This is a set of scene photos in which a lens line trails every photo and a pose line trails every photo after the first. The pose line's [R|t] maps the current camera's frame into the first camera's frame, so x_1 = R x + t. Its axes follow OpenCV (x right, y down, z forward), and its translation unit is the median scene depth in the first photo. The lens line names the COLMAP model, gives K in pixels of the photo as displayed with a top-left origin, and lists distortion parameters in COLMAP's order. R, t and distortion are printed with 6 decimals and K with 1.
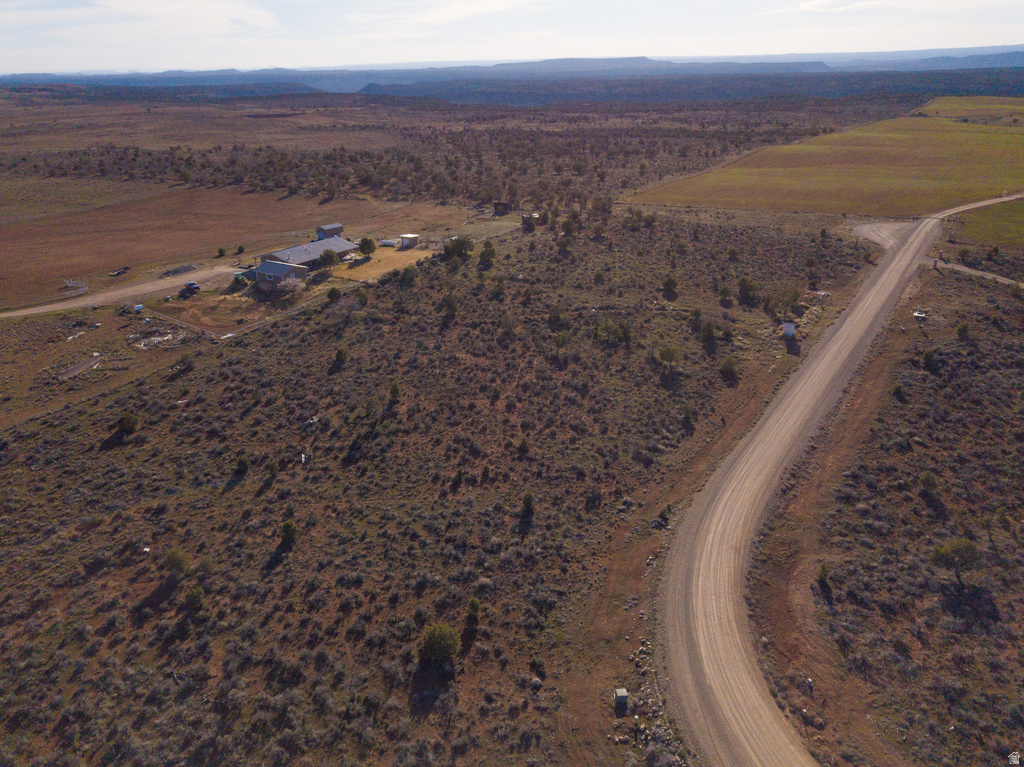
lens RADIAL K [[782.7, 0, 512.0], [0, 782.7, 383.5], [0, 0, 1]] dist [0.008102, 0.002379]
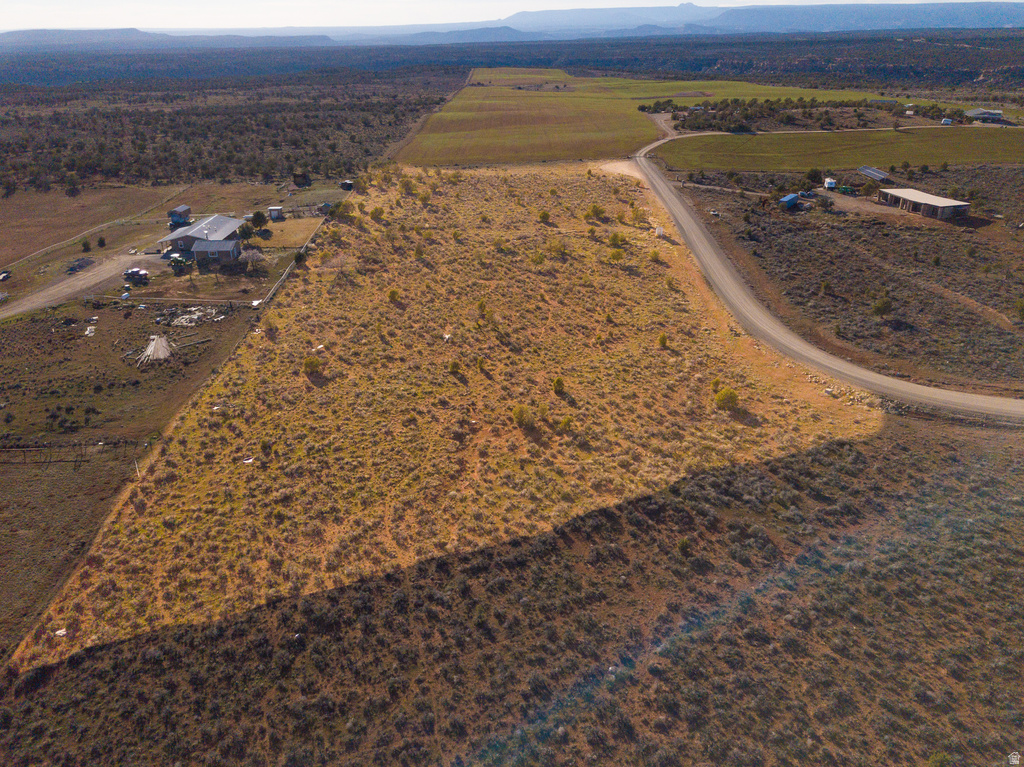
lens RADIAL K [[782.7, 0, 512.0], [0, 782.7, 383.5], [0, 0, 1]] dist [0.008102, 0.002379]
pose [[0.842891, -0.216144, 0.492764, -0.113702], [0.201914, 0.975907, 0.082687, 0.005546], [-0.498764, 0.029800, 0.866226, -0.020298]]
